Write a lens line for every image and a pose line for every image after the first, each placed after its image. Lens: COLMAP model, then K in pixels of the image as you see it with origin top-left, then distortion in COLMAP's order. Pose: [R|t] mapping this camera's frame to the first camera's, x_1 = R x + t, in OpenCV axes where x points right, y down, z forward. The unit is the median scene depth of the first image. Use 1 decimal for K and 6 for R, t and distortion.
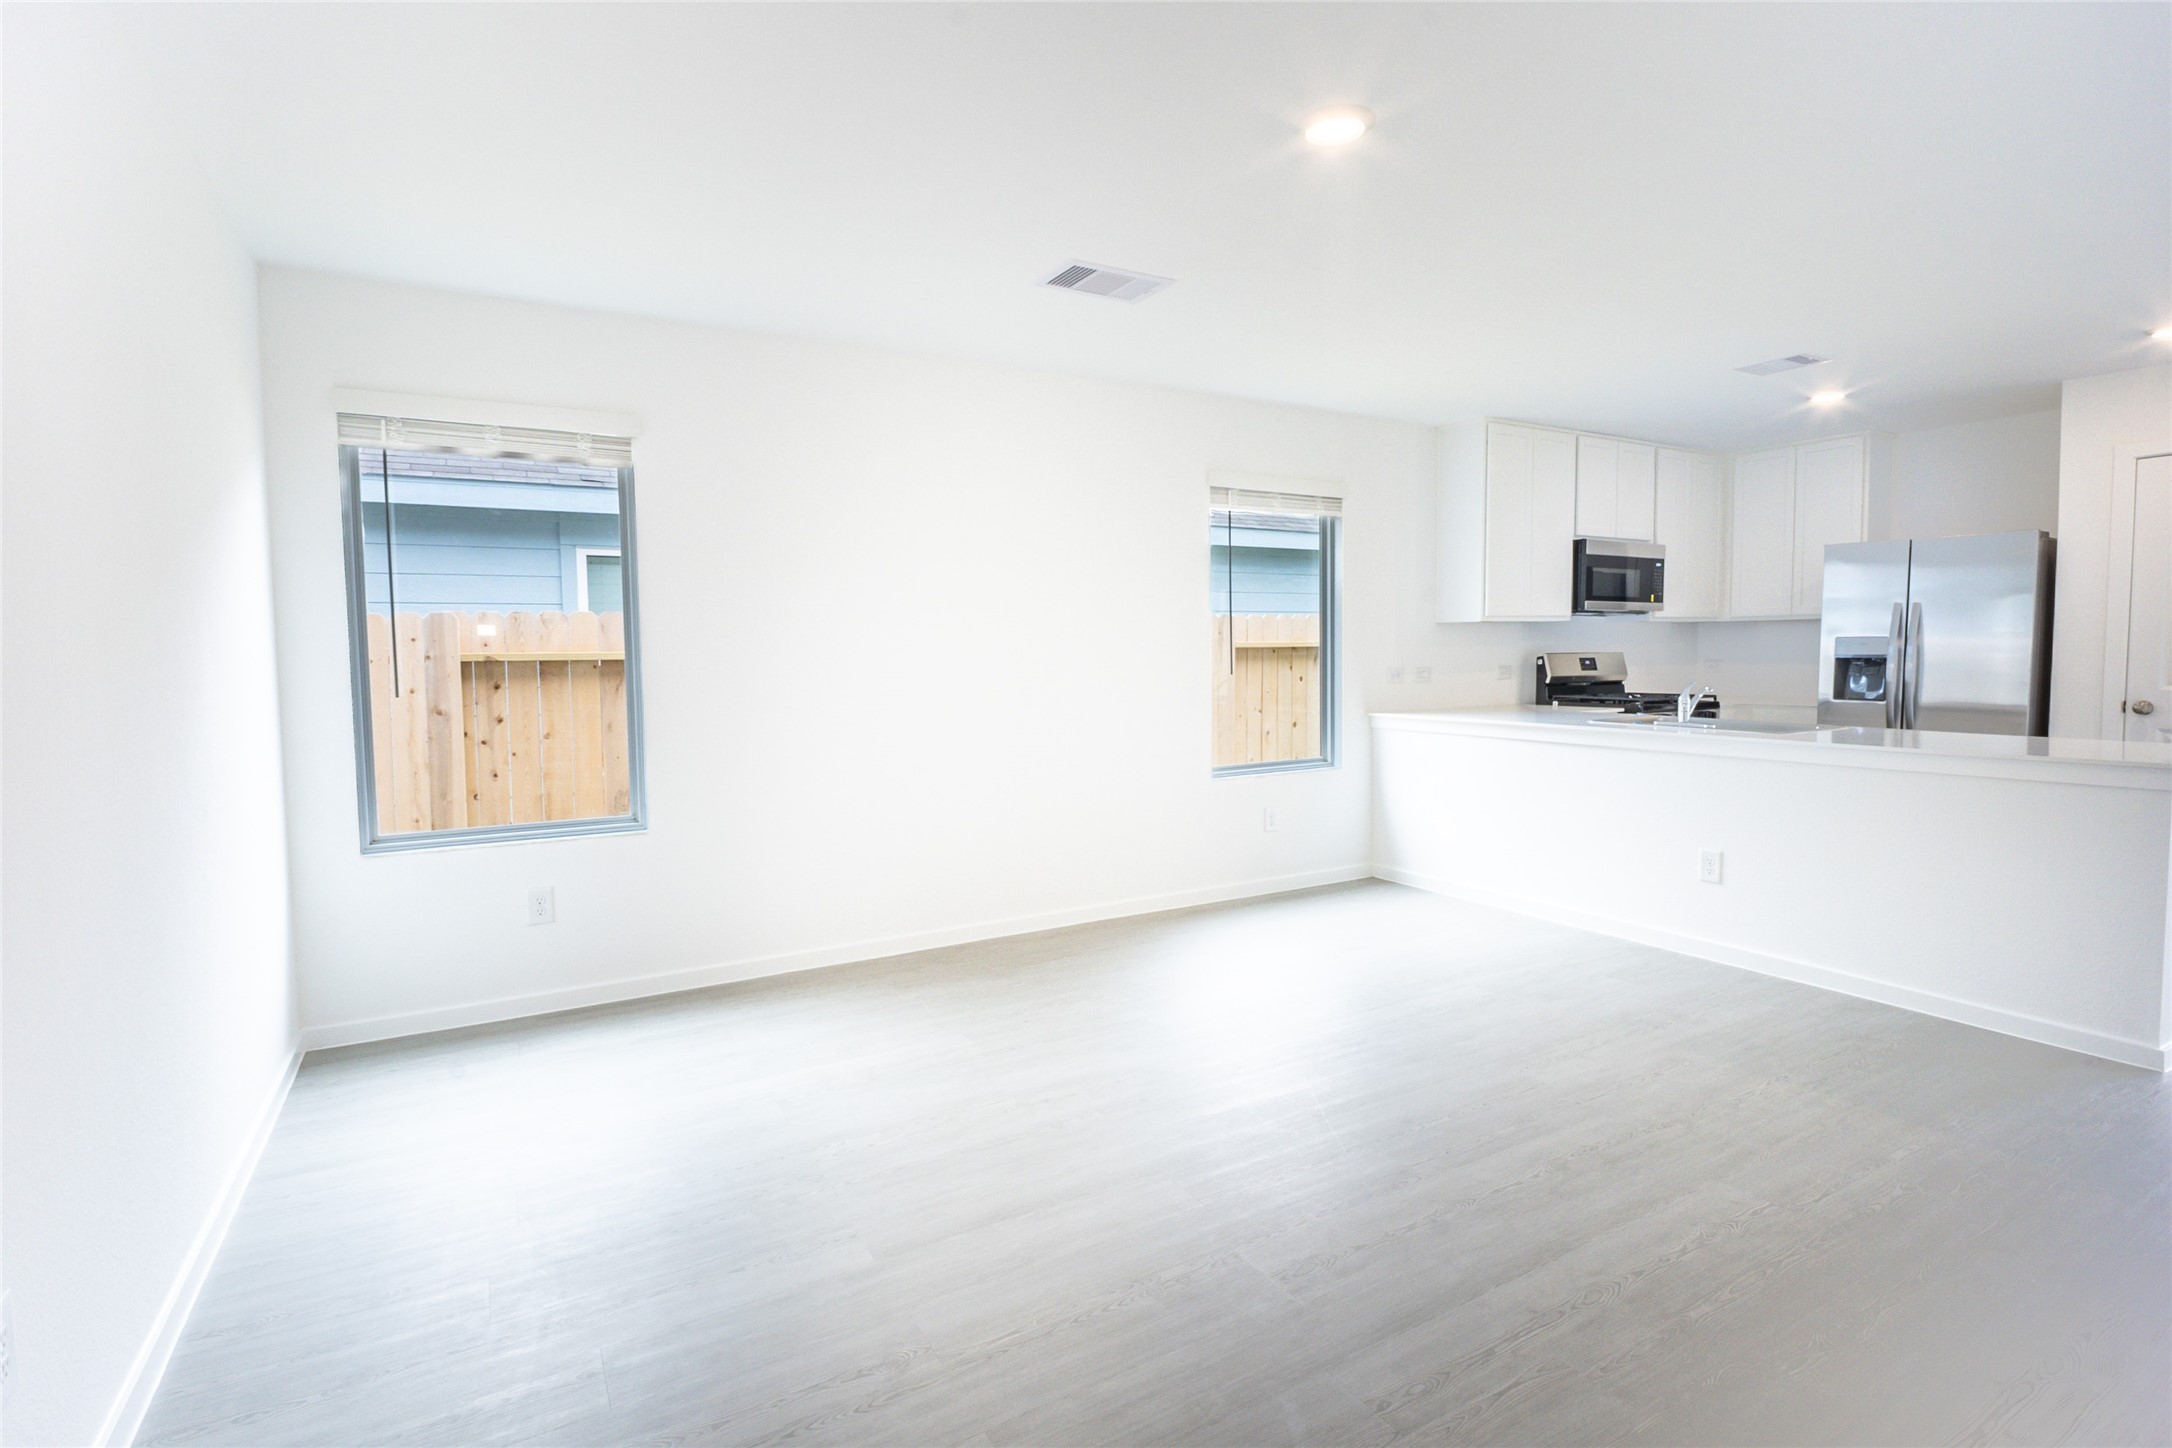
lens RADIAL K [[1032.1, 0, 1080.8], [0, 1032.1, 713.9], [0, 0, 1]] dist [-0.010856, -0.003036]
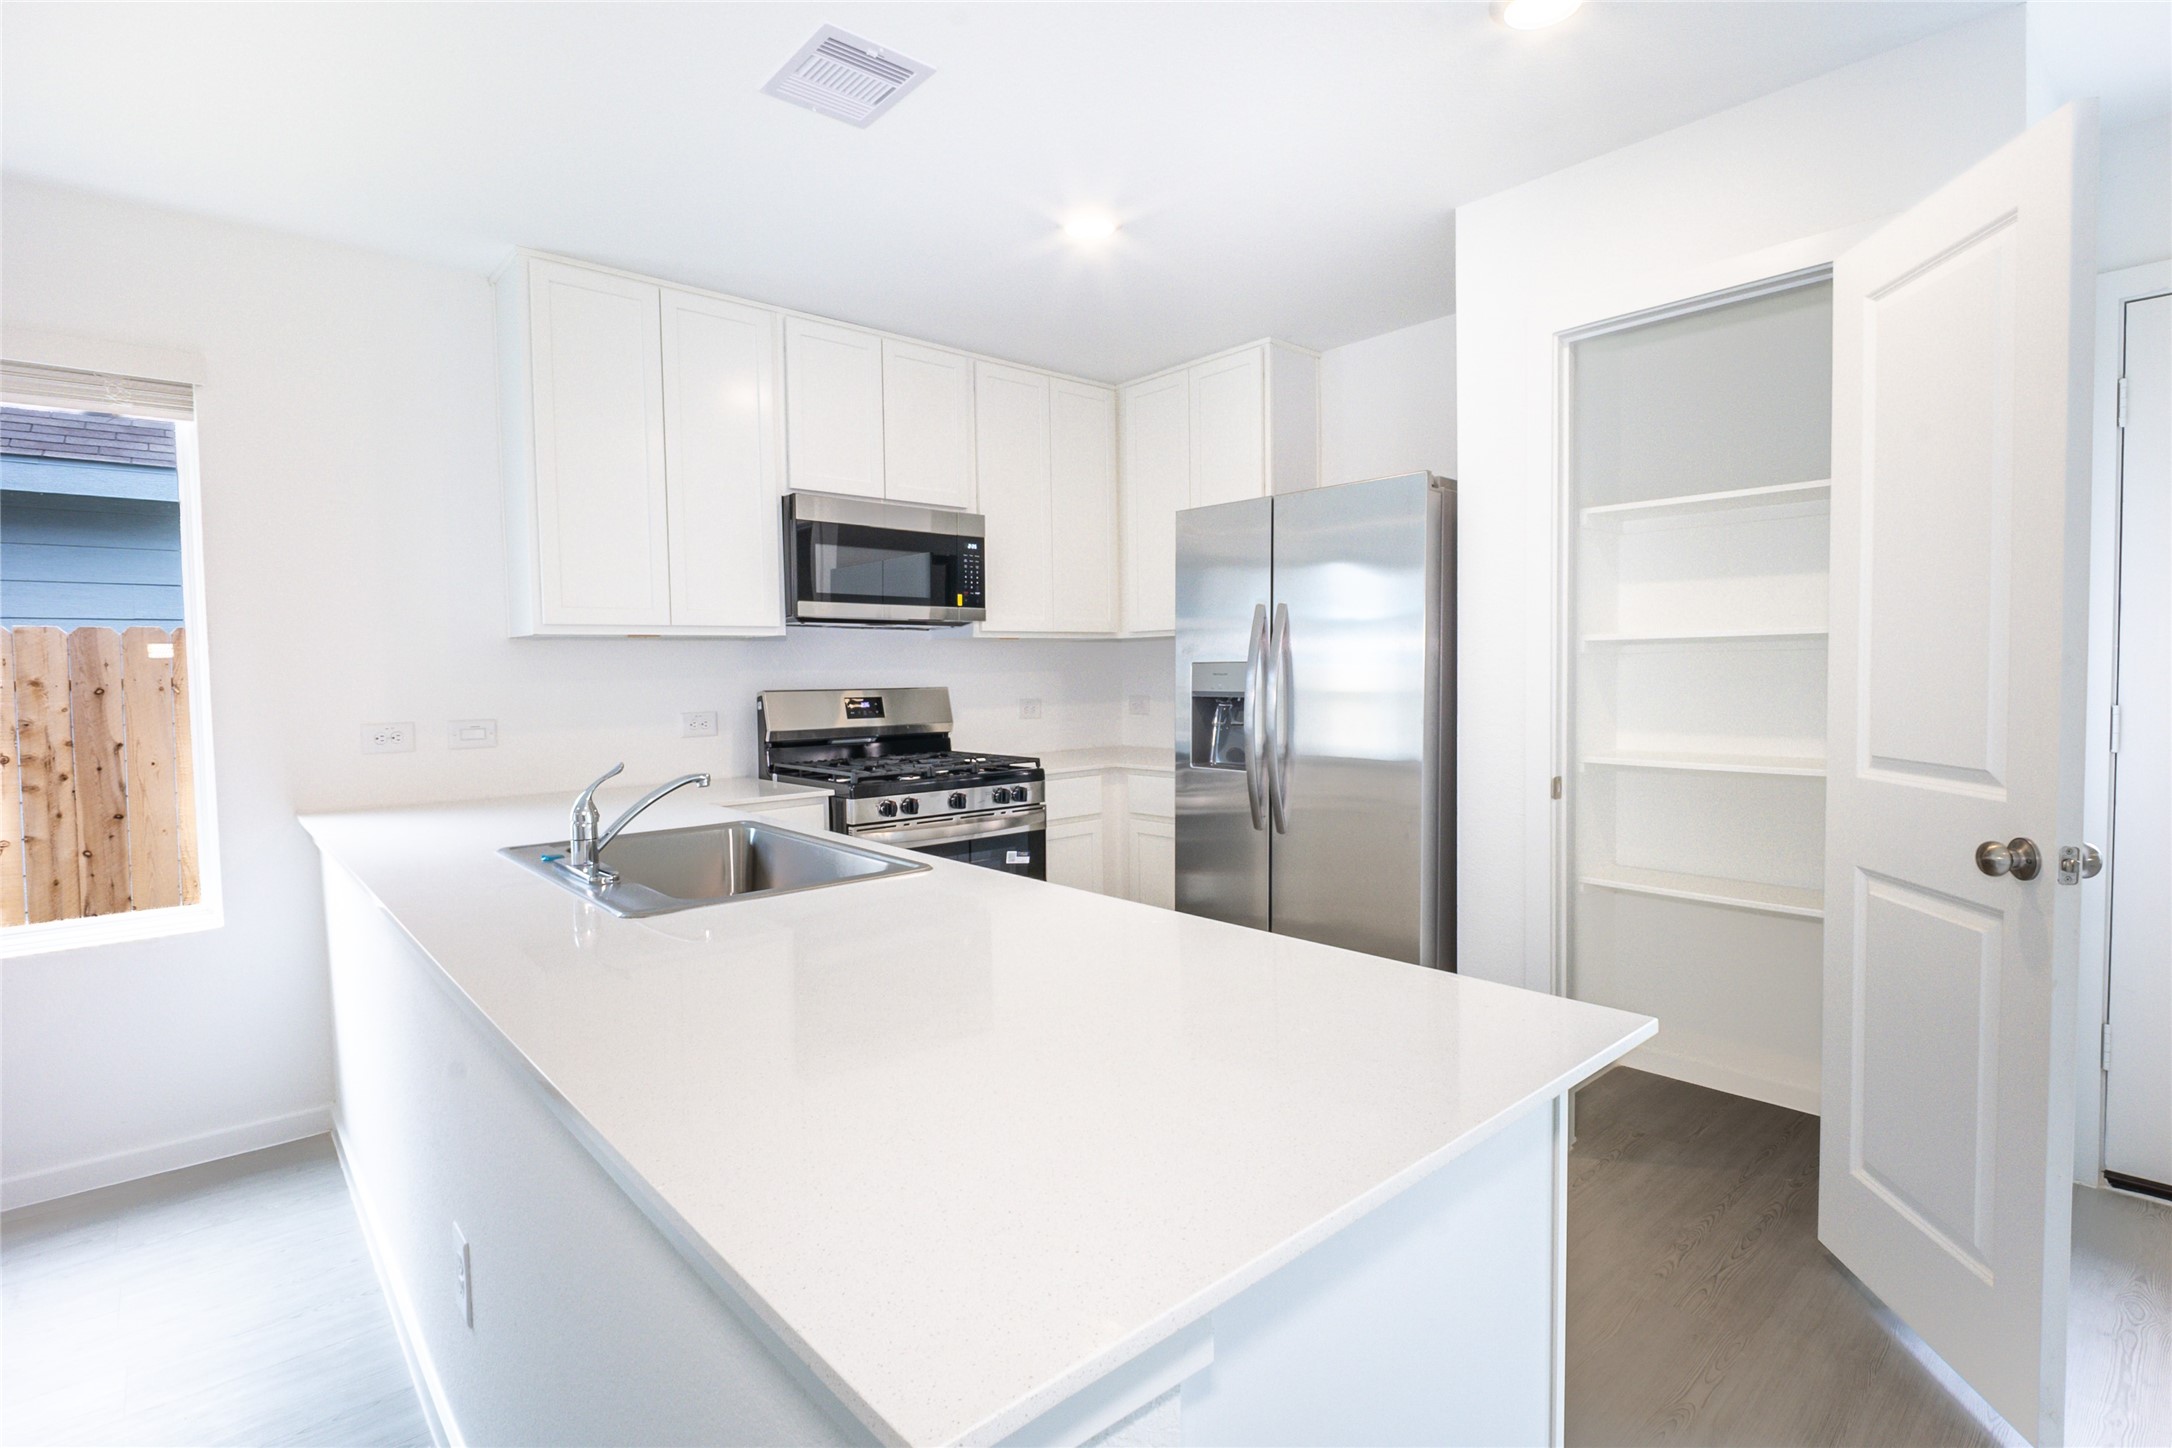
lens RADIAL K [[1032.1, 0, 1089.0], [0, 1032.1, 717.1], [0, 0, 1]] dist [-0.010856, -0.003036]
pose [[0.976440, -0.013385, 0.215372, 0.510989], [0.017967, 0.999652, -0.019331, -0.029834], [-0.215038, 0.022745, 0.976341, 0.393018]]
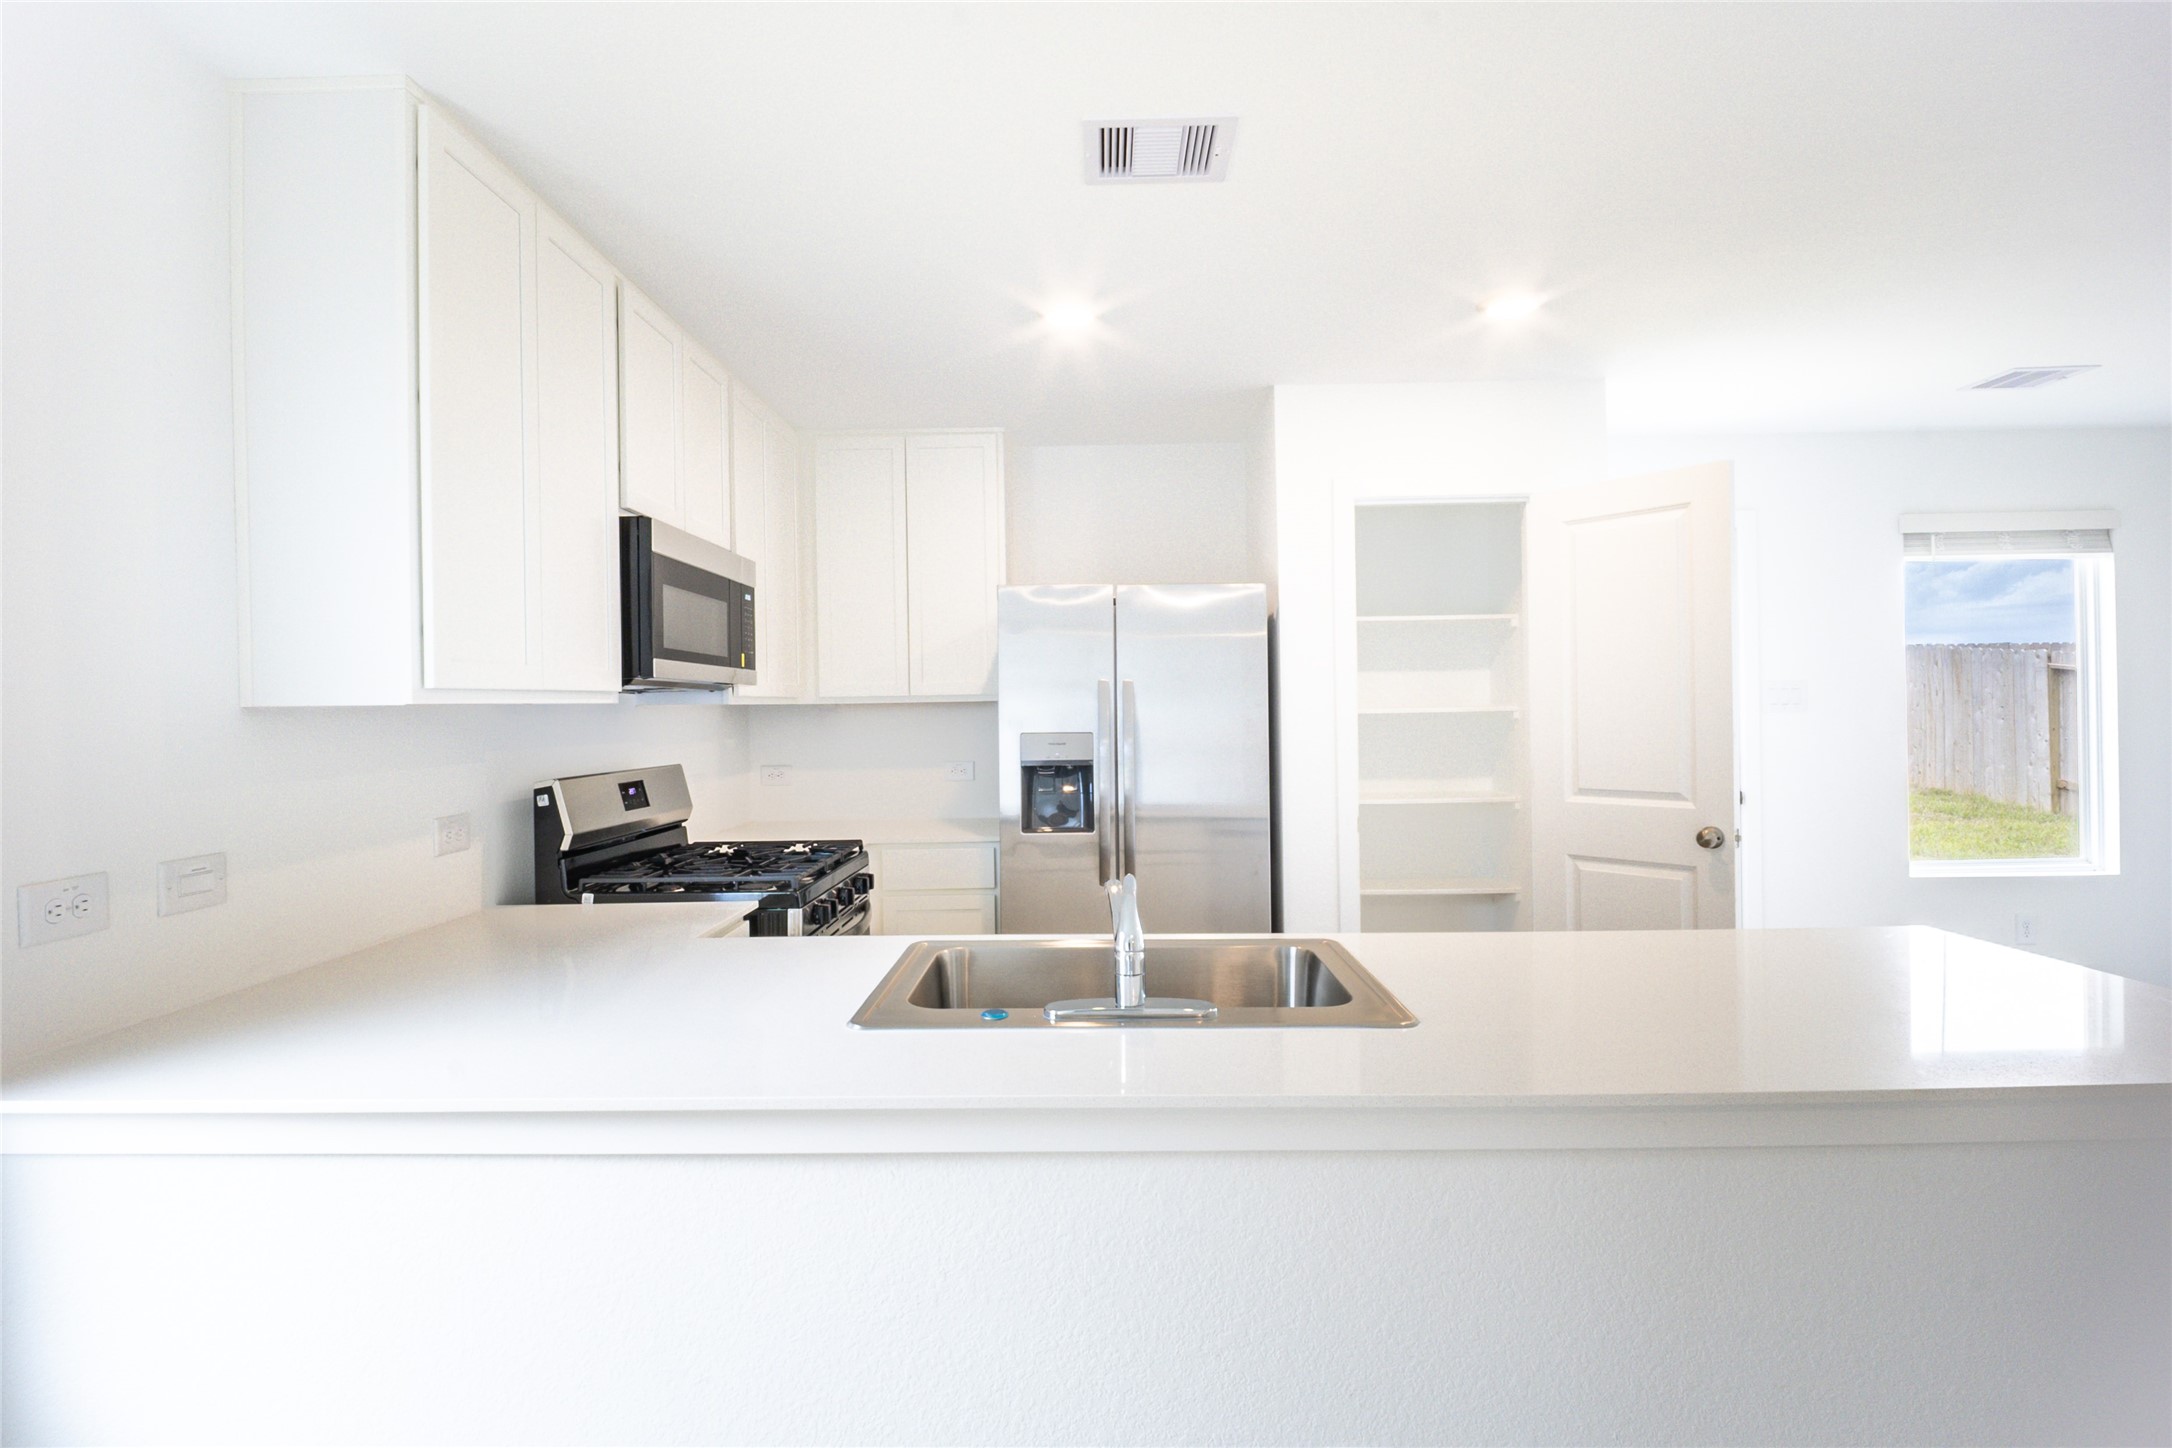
lens RADIAL K [[1032.1, 0, 1093.6], [0, 1032.1, 715.9], [0, 0, 1]] dist [-0.010856, -0.003036]
pose [[0.503489, -0.004243, 0.863991, 0.202137], [0.063505, 0.997465, -0.032108, -0.058176], [-0.861665, 0.071034, 0.502482, 0.605738]]
